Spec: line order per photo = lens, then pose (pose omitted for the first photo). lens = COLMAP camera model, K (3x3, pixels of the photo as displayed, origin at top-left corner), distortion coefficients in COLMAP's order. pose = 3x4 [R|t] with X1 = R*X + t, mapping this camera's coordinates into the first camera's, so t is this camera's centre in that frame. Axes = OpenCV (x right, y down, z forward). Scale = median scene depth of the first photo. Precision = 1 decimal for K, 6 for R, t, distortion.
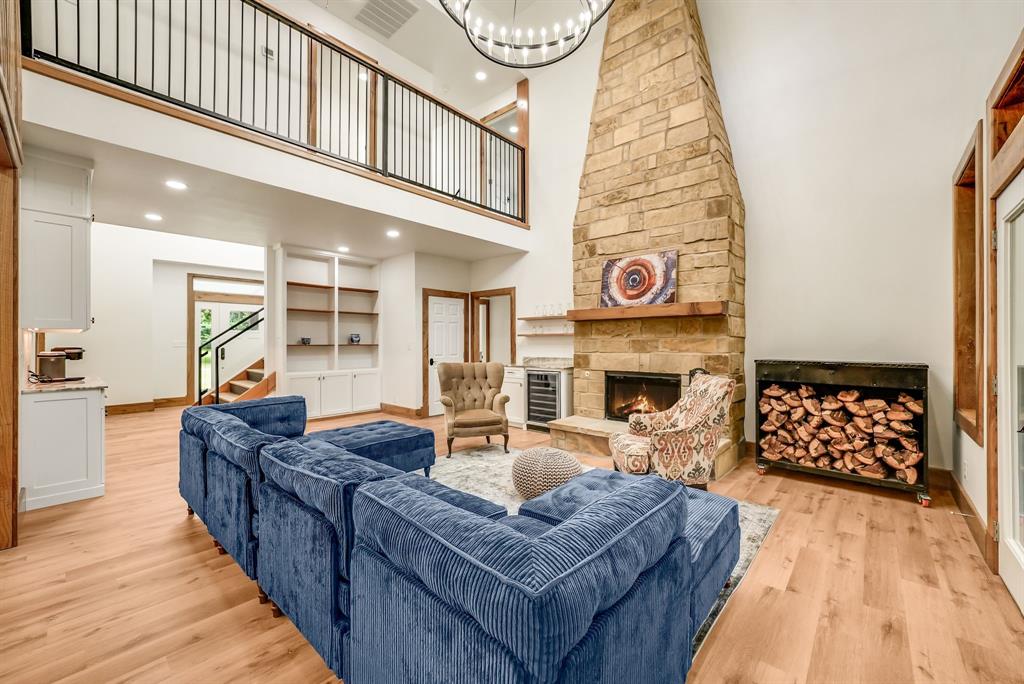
lens RADIAL K [[404.9, 0, 508.9], [0, 404.9, 341.1], [0, 0, 1]] dist [0.001885, 0.001725]
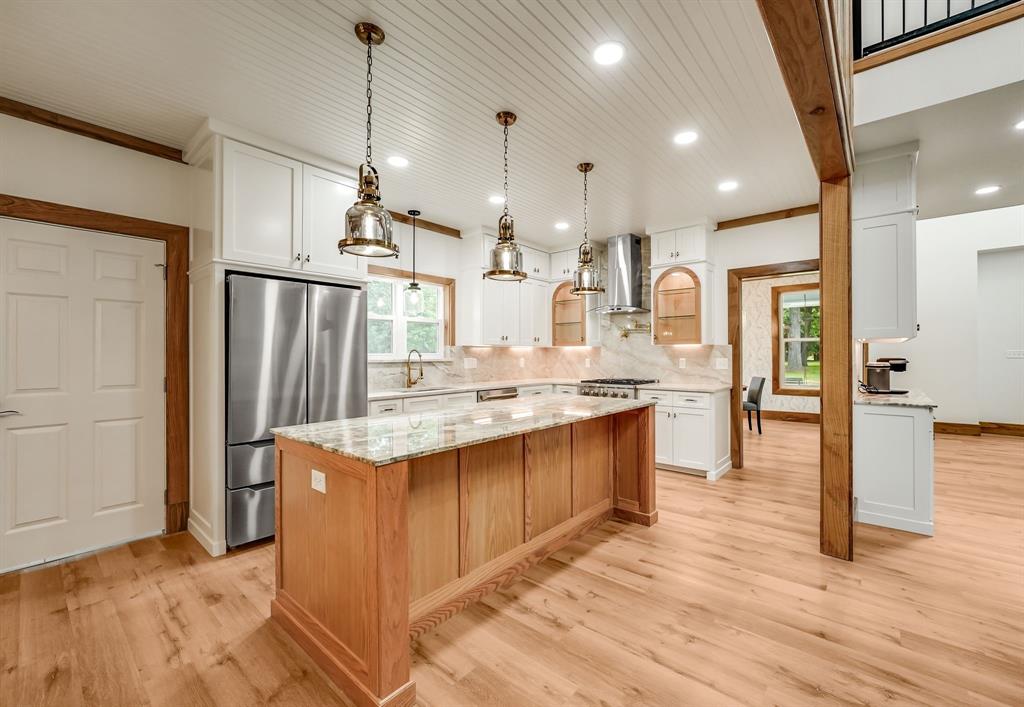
lens RADIAL K [[411.6, 0, 538.6], [0, 411.6, 353.3], [0, 0, 1]] dist [-0.008375, 0.000259]
pose [[0.047018, -0.001288, -0.998893, -0.238125], [0.004307, 0.999990, -0.001086, 0.002868], [0.998885, -0.004251, 0.047023, 0.186486]]
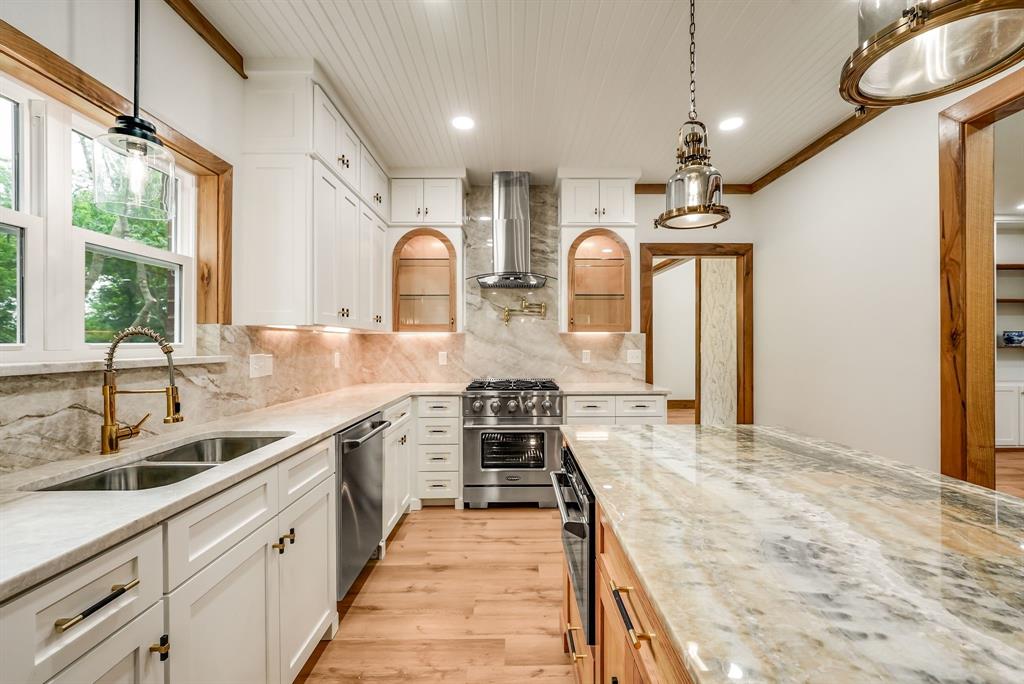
lens RADIAL K [[404.9, 0, 514.2], [0, 404.9, 343.6], [0, 0, 1]] dist [0.001885, 0.001725]
pose [[0.668181, 0.000138, -0.743999, -1.264278], [0.002493, 0.999994, 0.002425, -0.000738], [0.743995, -0.003475, 0.668177, -0.250479]]
